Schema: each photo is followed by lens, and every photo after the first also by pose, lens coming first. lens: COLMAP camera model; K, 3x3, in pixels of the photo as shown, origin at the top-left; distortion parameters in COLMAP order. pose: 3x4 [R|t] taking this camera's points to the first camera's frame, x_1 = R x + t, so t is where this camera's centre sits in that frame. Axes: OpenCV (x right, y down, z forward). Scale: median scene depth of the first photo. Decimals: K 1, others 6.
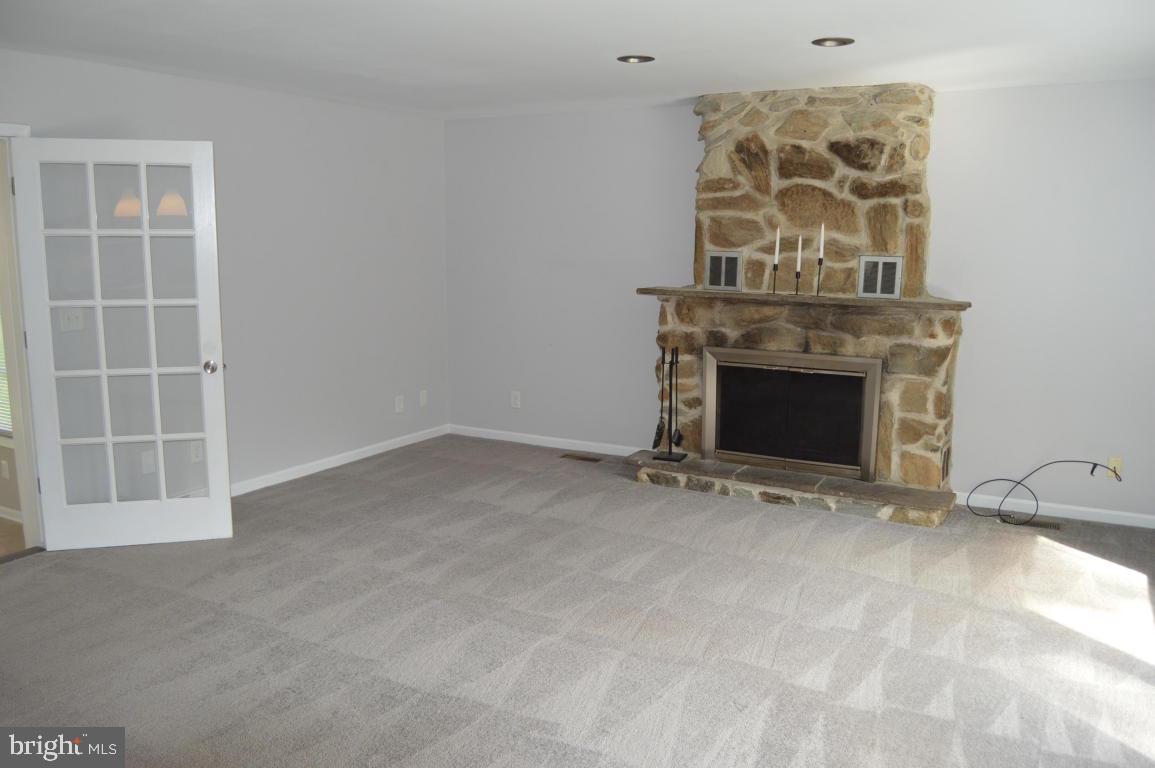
lens RADIAL K [[932.0, 0, 562.3], [0, 932.0, 386.1], [0, 0, 1]] dist [-0.063308, 0.007365]
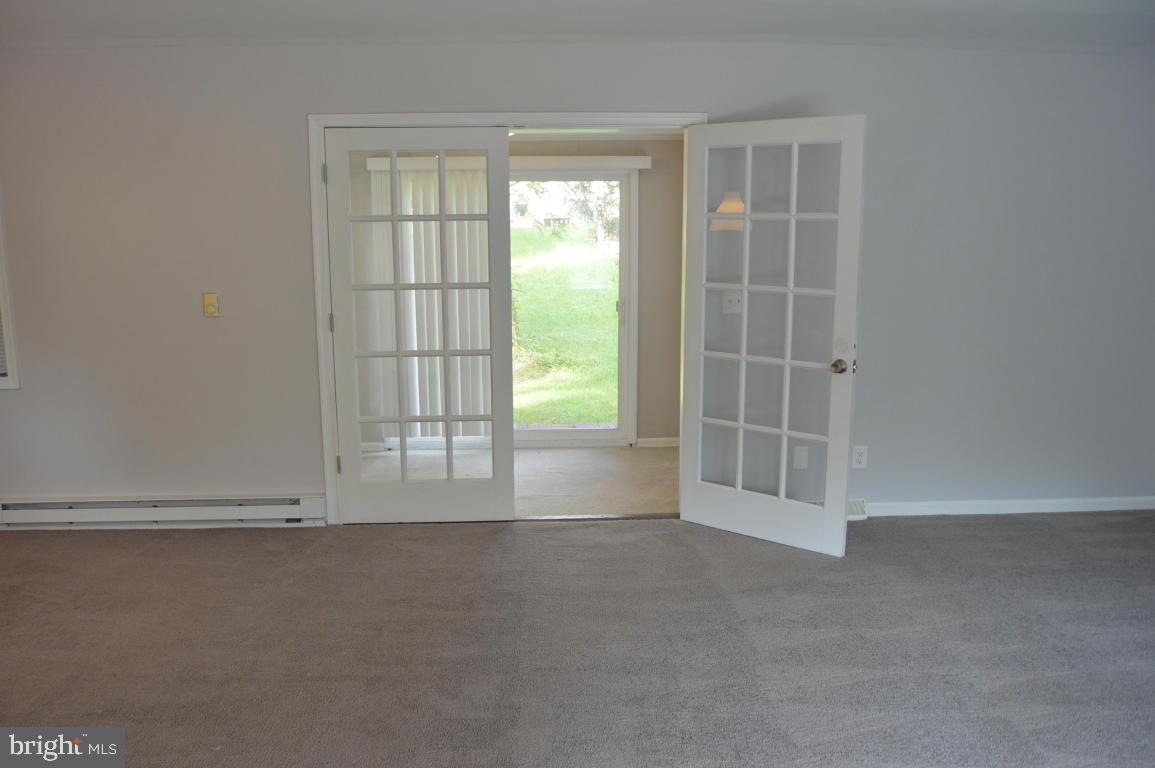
lens RADIAL K [[917.1, 0, 578.2], [0, 917.1, 413.1], [0, 0, 1]] dist [-0.105279, 0.004718]
pose [[0.533132, 0.162420, -0.830295, 0.229872], [-0.133488, 0.985255, 0.107021, -0.037603], [0.835435, 0.053778, 0.546952, 0.308511]]
